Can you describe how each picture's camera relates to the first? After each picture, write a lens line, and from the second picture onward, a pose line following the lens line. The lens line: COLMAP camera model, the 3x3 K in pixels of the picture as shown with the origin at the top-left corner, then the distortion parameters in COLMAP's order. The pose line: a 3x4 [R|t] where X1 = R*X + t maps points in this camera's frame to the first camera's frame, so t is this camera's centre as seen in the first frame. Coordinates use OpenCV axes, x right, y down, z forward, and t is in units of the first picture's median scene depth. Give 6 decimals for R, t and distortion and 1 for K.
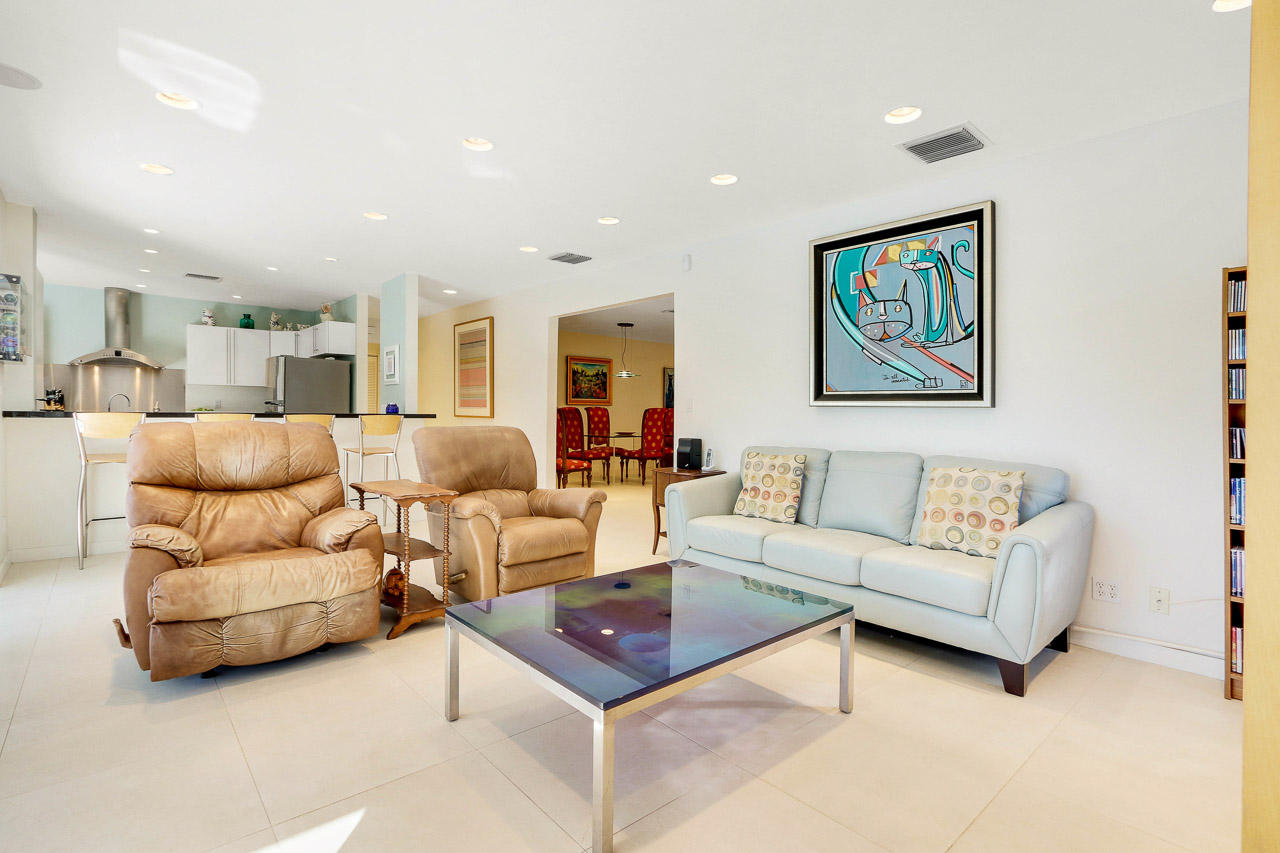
lens RADIAL K [[601.0, 0, 637.7], [0, 601.0, 416.9], [0, 0, 1]] dist [-0.015159, 0.001554]
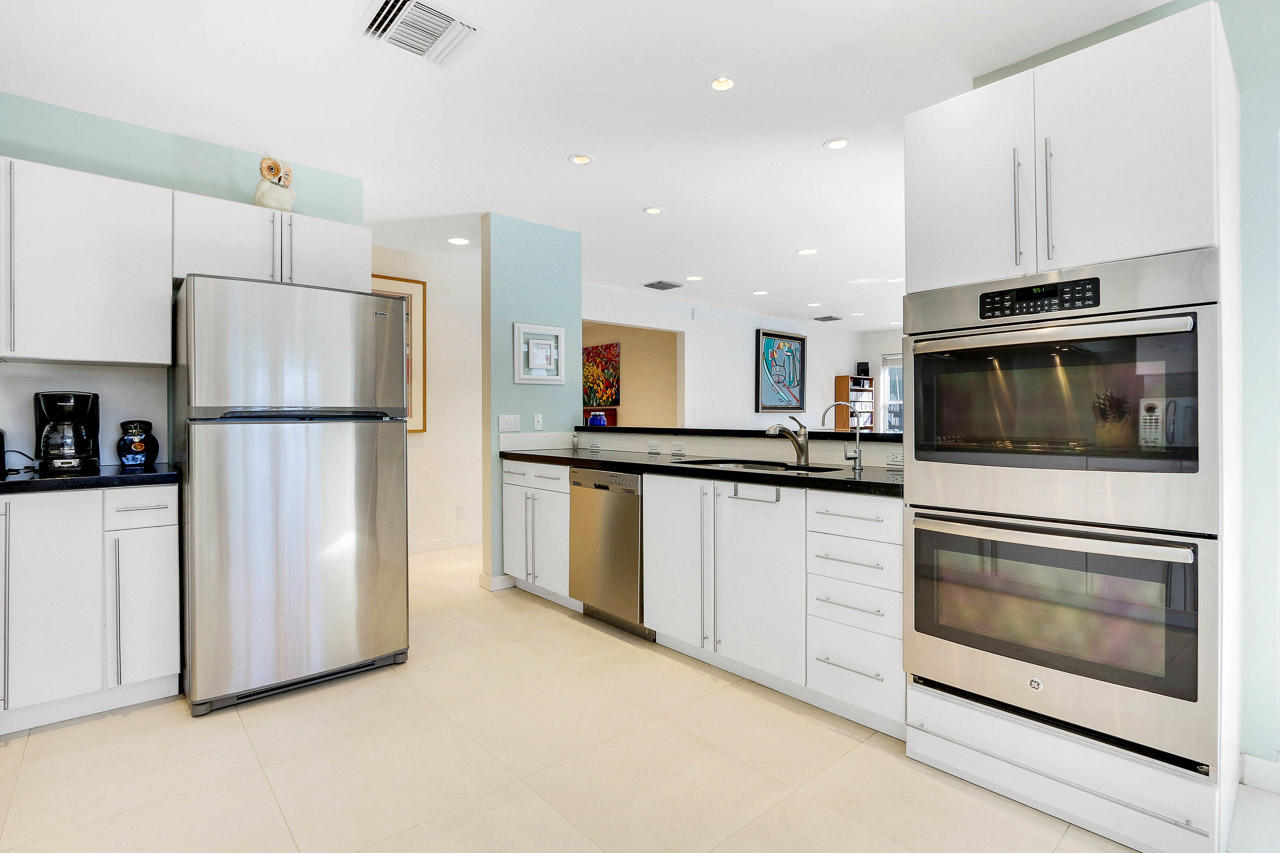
lens RADIAL K [[601.0, 0, 639.5], [0, 601.0, 415.6], [0, 0, 1]] dist [-0.015159, 0.001554]
pose [[0.002681, -0.012995, 0.999912, -1.902567], [0.016117, 0.999786, 0.012950, -0.045773], [-0.999867, 0.016081, 0.002889, 1.571557]]
